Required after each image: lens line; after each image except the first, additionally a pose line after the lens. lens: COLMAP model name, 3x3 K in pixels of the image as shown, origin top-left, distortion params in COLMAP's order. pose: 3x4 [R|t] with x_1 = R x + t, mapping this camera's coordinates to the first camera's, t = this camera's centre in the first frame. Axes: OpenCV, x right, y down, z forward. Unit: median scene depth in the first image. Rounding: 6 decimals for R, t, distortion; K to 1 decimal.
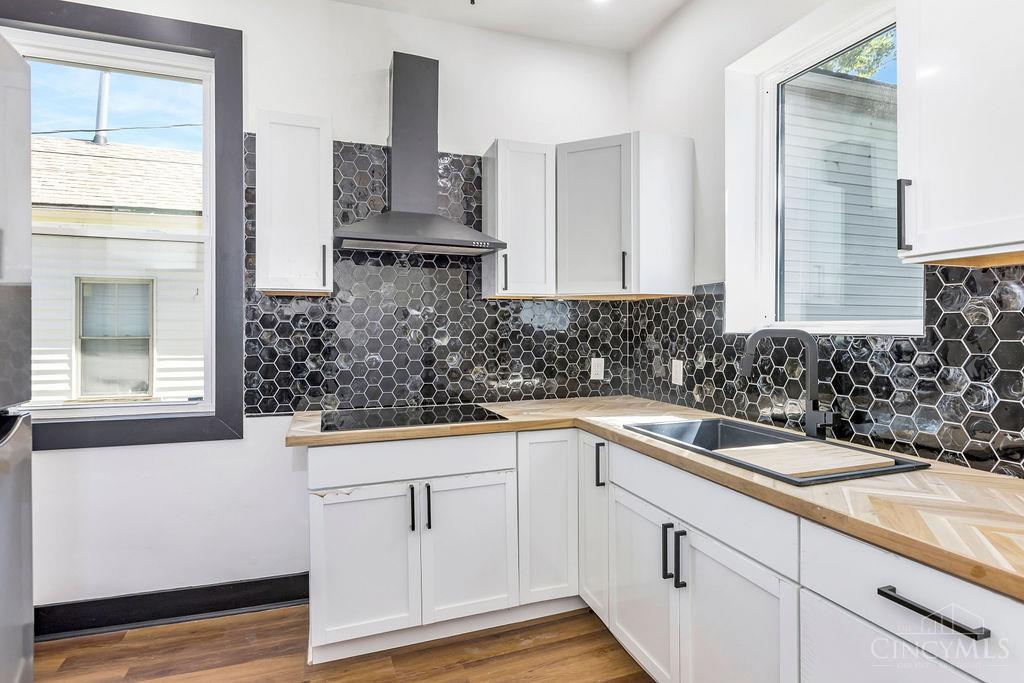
lens RADIAL K [[539.4, 0, 515.3], [0, 539.4, 325.7], [0, 0, 1]] dist [-0.003171, -0.001449]
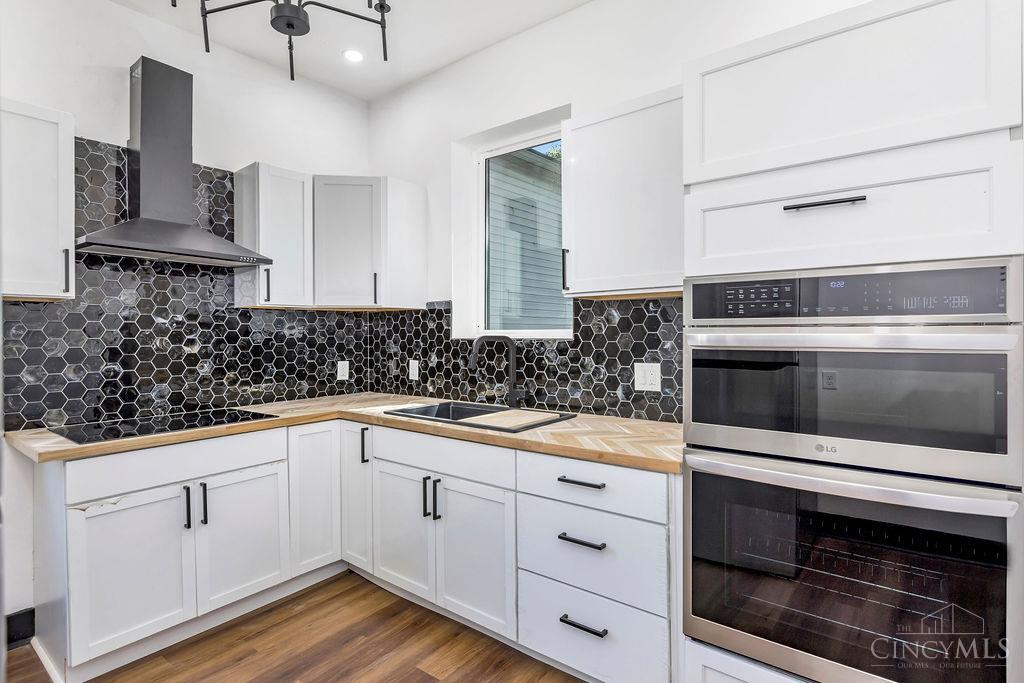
lens RADIAL K [[539.4, 0, 515.3], [0, 539.4, 325.7], [0, 0, 1]] dist [-0.003171, -0.001449]
pose [[0.843874, 0.003743, 0.536528, -0.195225], [0.001741, 0.999951, -0.009715, -0.004979], [-0.536539, 0.009132, 0.843826, -0.213140]]
